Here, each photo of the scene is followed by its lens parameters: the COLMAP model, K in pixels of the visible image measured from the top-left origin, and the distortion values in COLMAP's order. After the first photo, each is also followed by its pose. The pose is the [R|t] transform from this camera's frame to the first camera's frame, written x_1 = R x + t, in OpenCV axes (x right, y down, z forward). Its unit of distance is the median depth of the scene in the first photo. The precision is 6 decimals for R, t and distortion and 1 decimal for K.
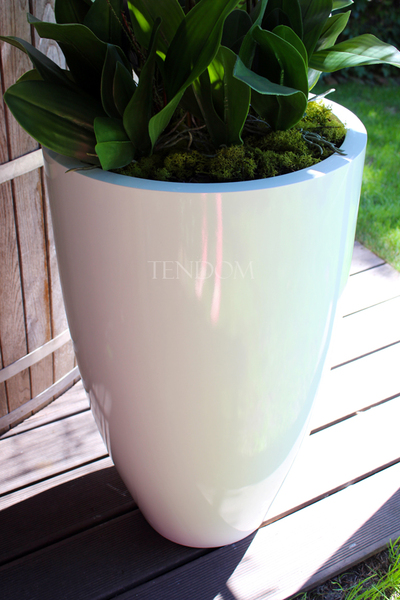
lens RADIAL K [[696.9, 0, 200.2], [0, 696.9, 280.7], [0, 0, 1]] dist [-0.117519, 0.162765]
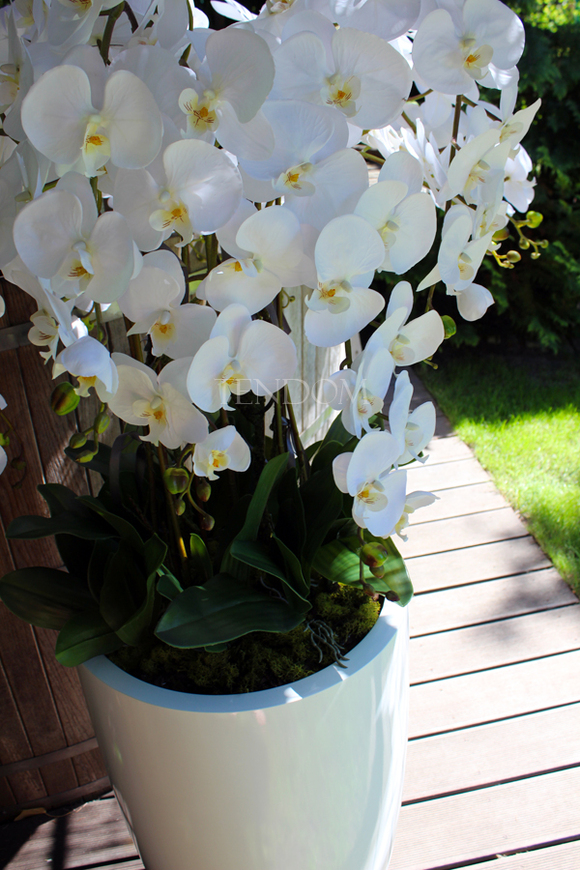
lens RADIAL K [[819.8, 0, 274.3], [0, 819.8, 409.3], [0, 0, 1]] dist [-0.153477, 0.142423]
pose [[0.944205, 0.078726, -0.319812, 0.290338], [-0.112910, 0.989542, -0.089762, -0.275128], [0.309401, 0.120864, 0.943219, -0.042988]]
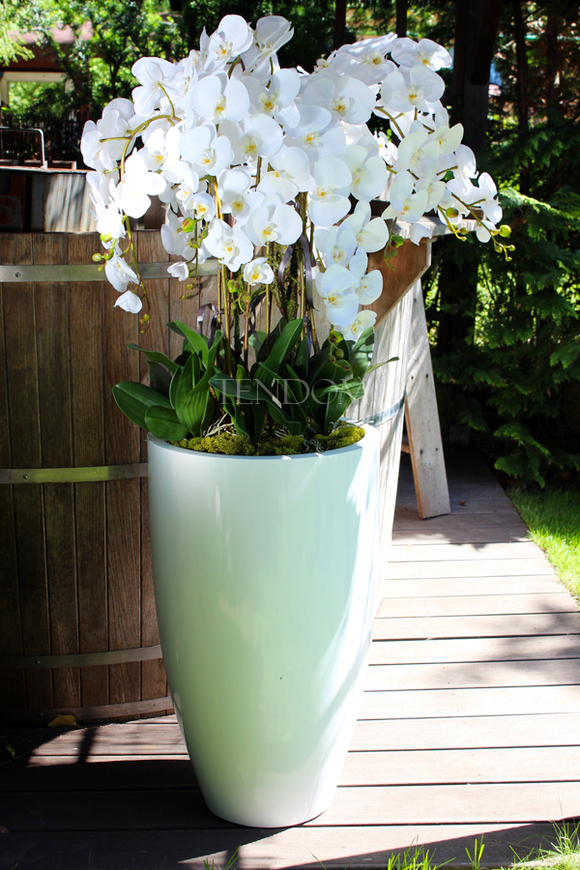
lens RADIAL K [[1229.1, 0, 290.0], [0, 1229.1, 435.0], [0, 0, 1]] dist [-0.038700, 0.079906]
pose [[0.897726, 0.100918, -0.428840, 0.829296], [-0.241706, 0.926651, -0.287916, 0.356589], [0.368329, 0.362123, 0.856271, -0.817723]]
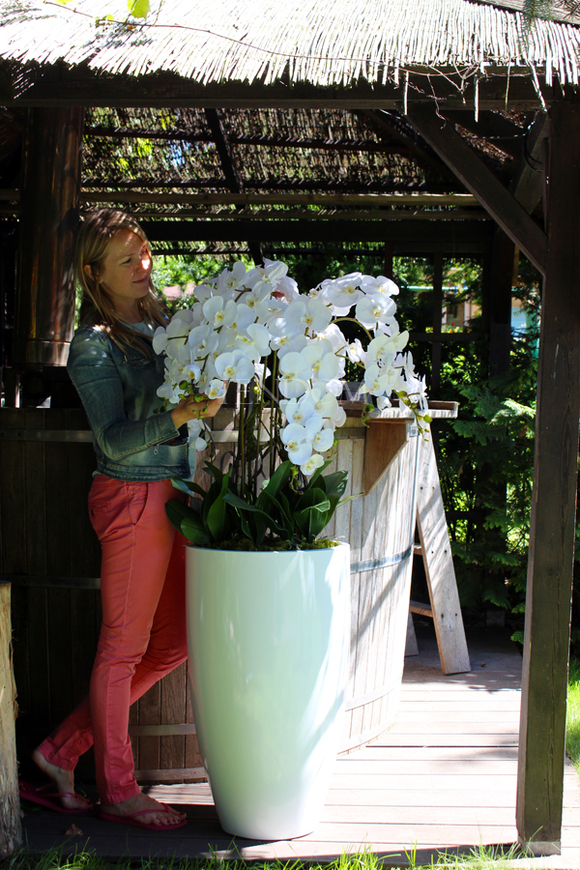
lens RADIAL K [[1229.1, 0, 290.0], [0, 1229.1, 435.0], [0, 0, 1]] dist [-0.038700, 0.079906]
pose [[0.848418, 0.012986, -0.529168, 1.412787], [-0.290650, 0.846938, -0.445217, 0.779364], [0.442391, 0.531533, 0.722332, -1.232356]]
